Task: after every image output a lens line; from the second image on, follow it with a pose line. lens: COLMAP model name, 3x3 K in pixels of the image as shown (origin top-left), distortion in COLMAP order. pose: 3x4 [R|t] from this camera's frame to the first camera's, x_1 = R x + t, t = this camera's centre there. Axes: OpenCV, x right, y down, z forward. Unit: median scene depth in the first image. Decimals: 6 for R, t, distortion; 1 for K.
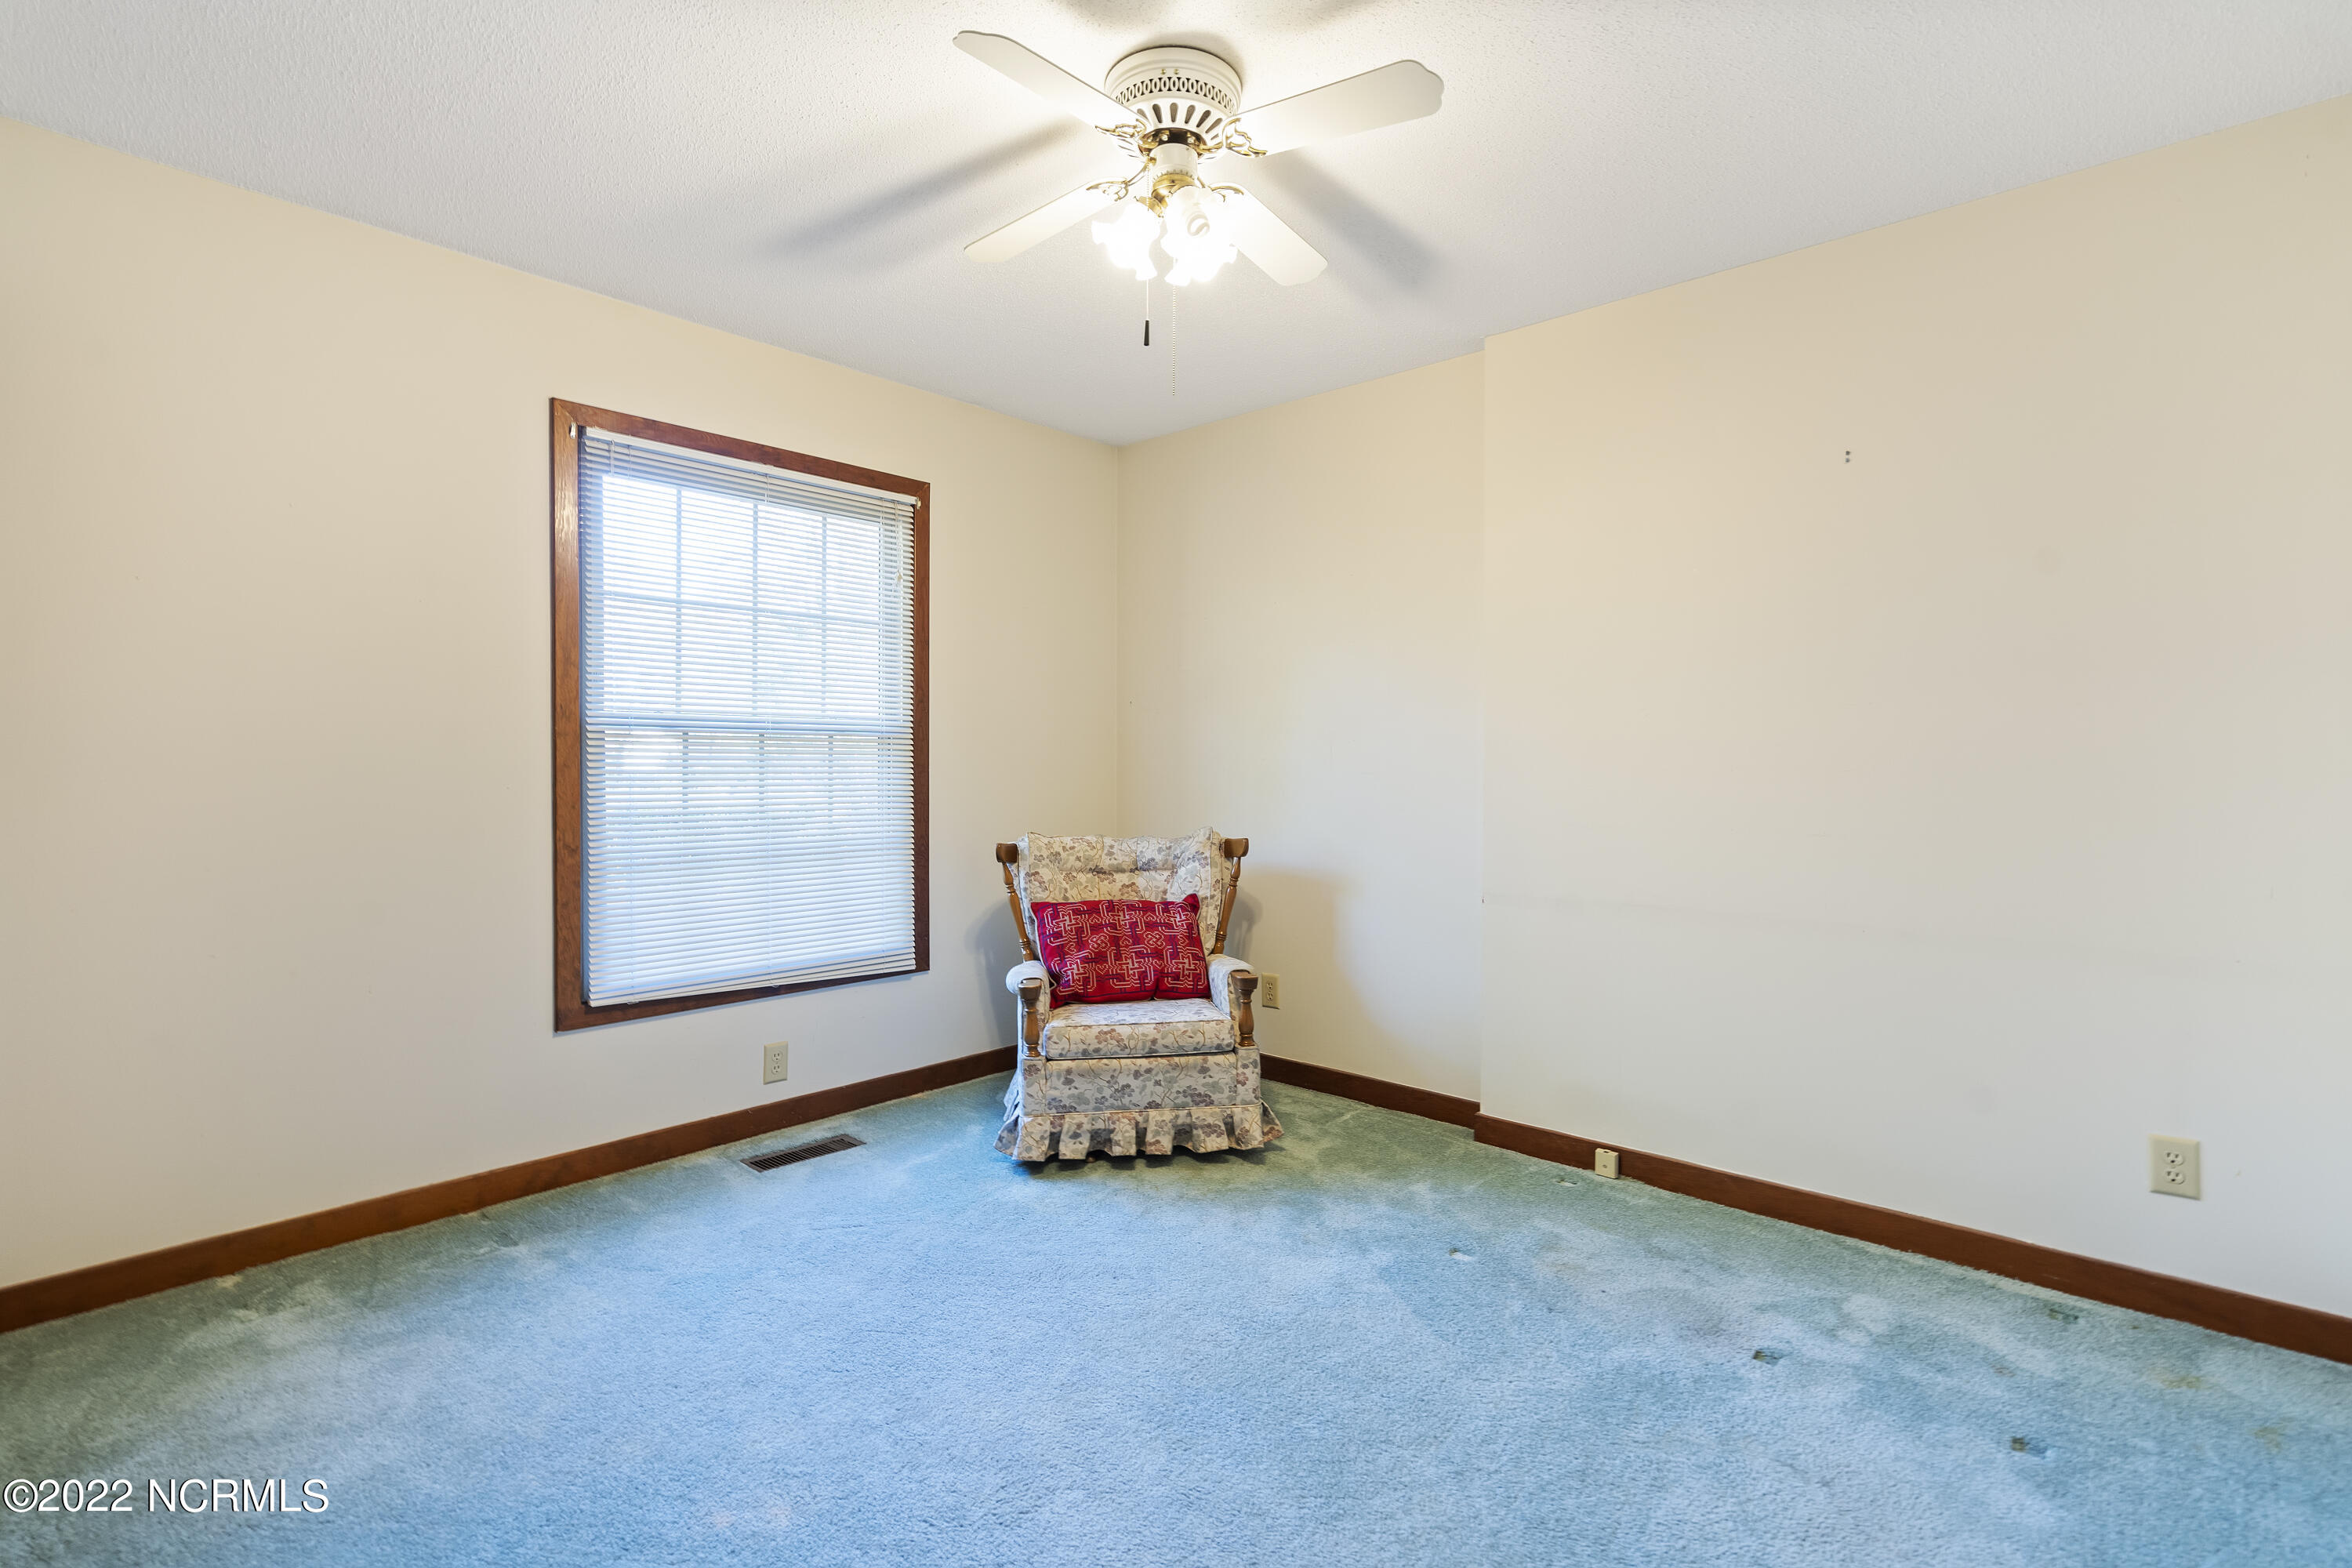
lens RADIAL K [[1090.3, 0, 1176.0], [0, 1090.3, 784.0], [0, 0, 1]] dist [-0.002782, -0.000293]
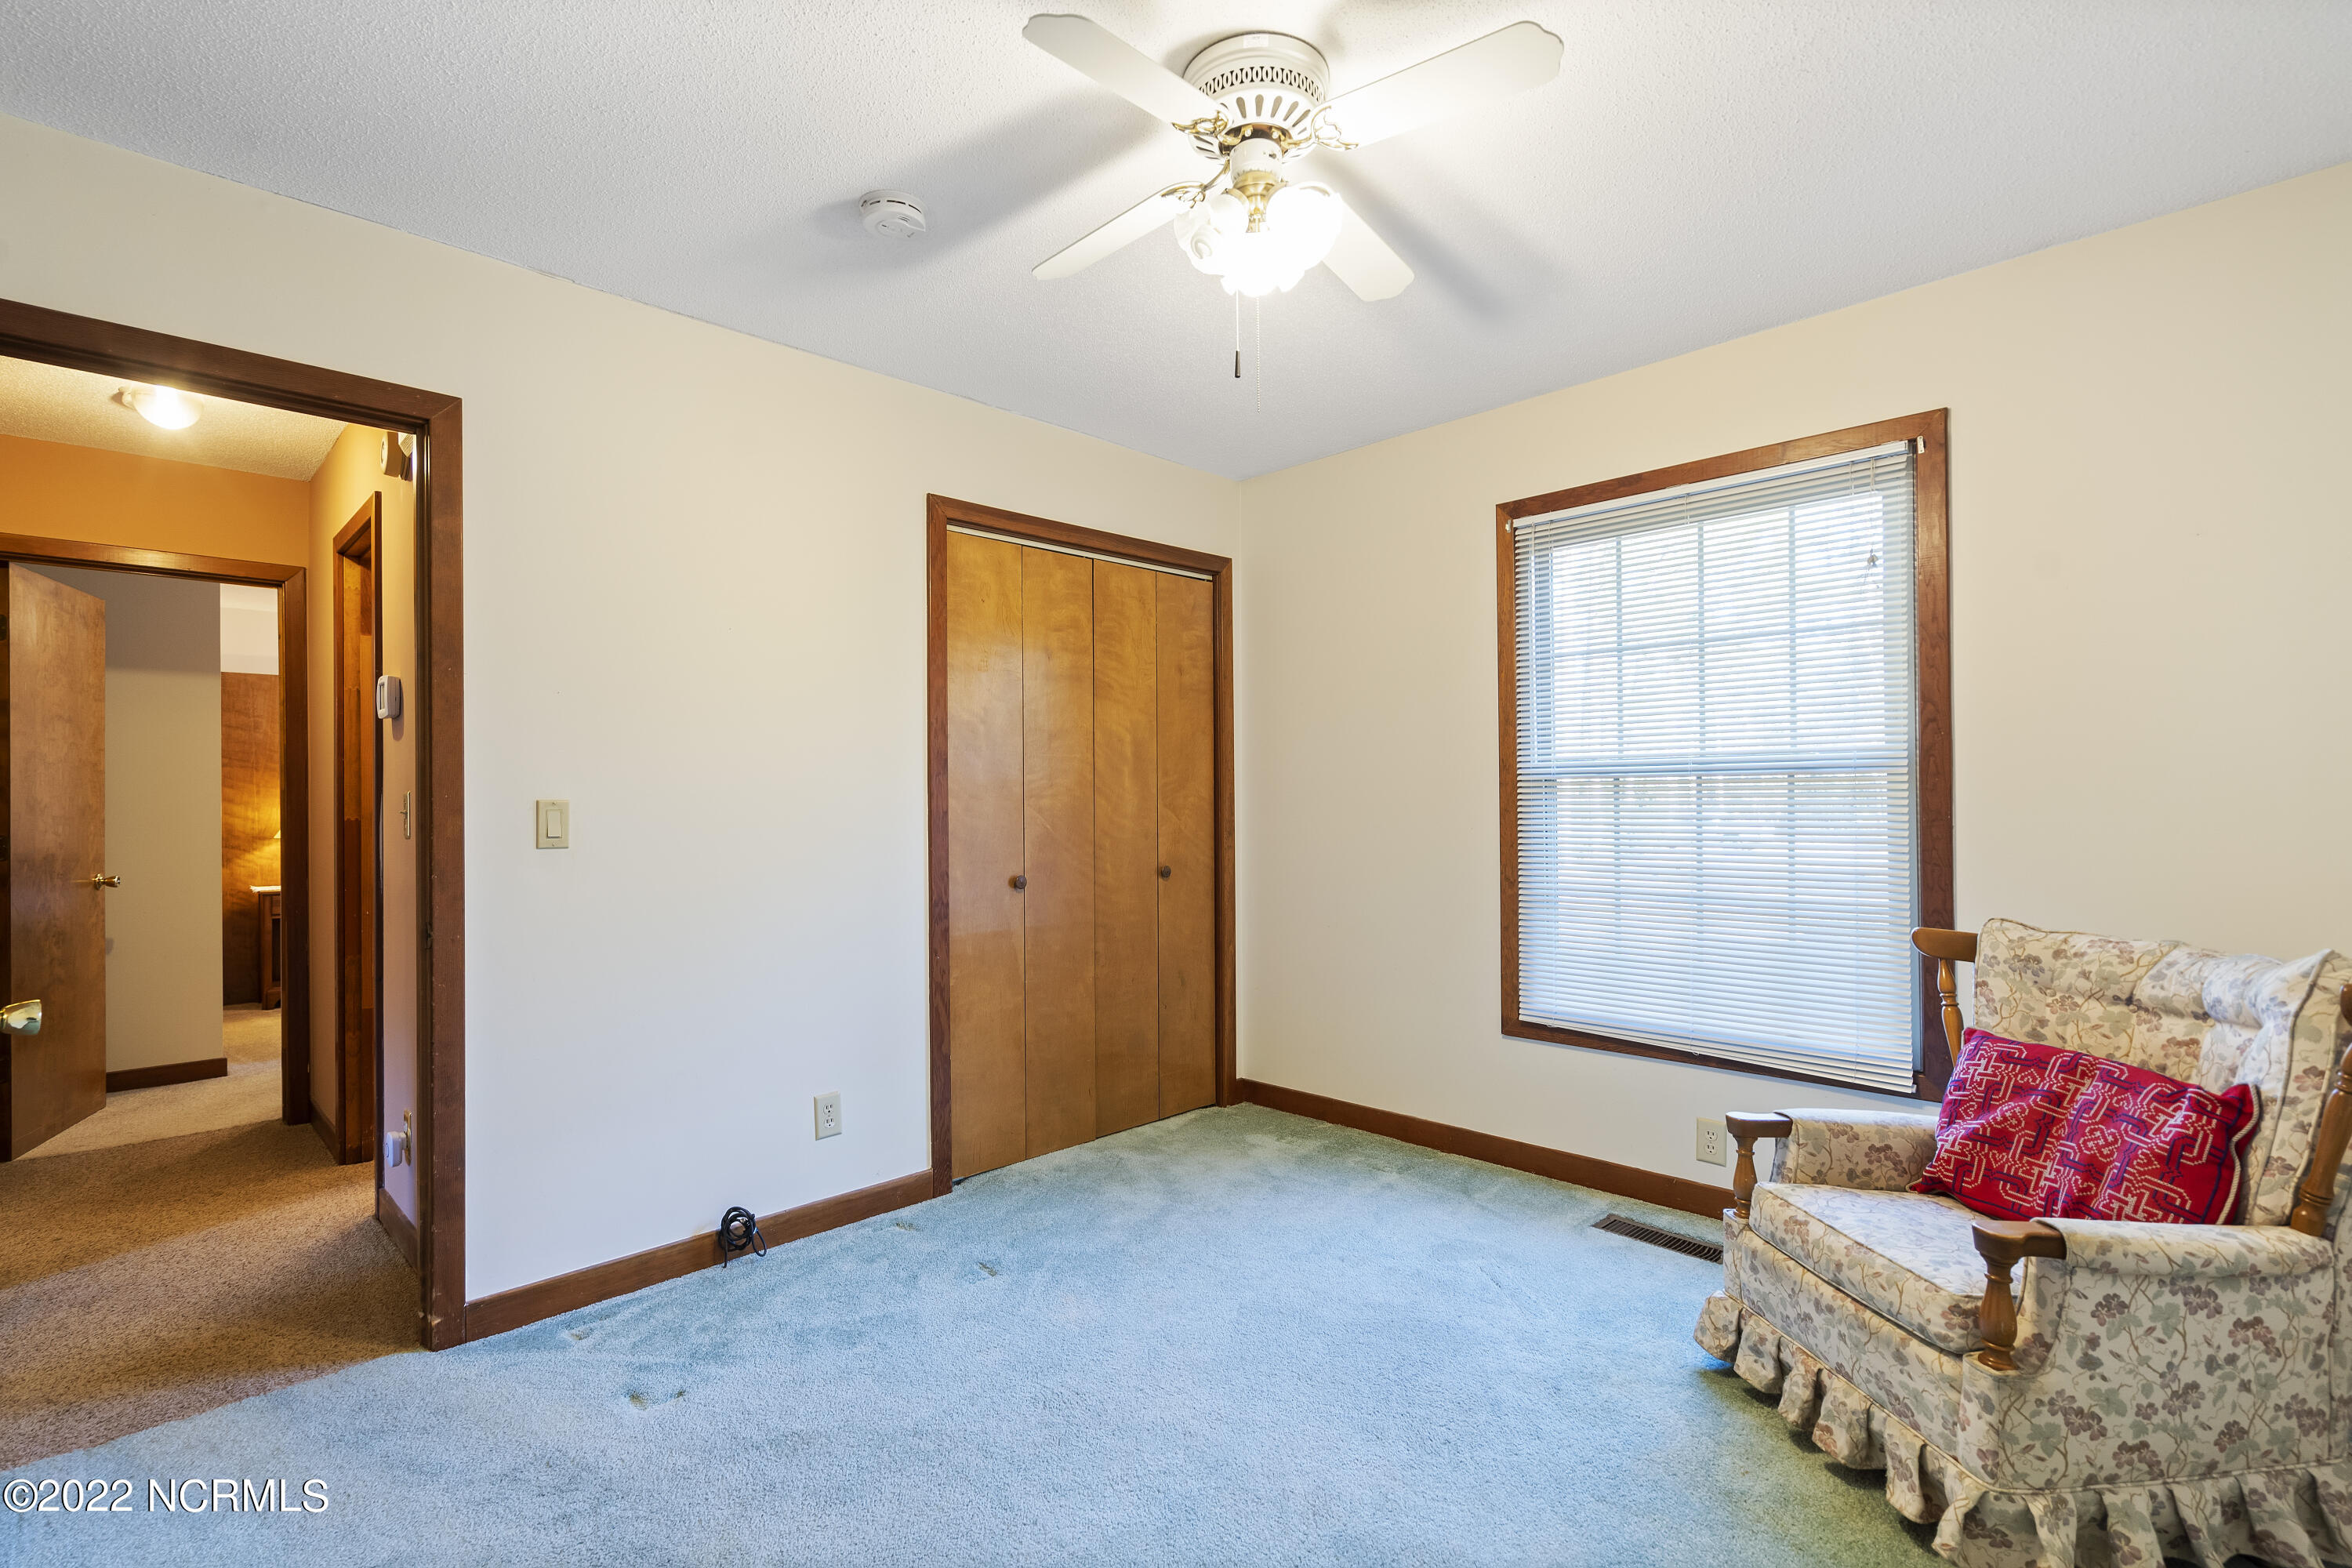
lens RADIAL K [[1105.9, 0, 1173.6], [0, 1105.9, 815.1], [0, 0, 1]] dist [-0.001368, -0.000054]
pose [[-0.049819, 0.008563, -0.998722, 0.600685], [-0.013954, 0.999860, 0.009269, -0.016624], [0.998661, 0.014397, -0.049692, 0.640087]]
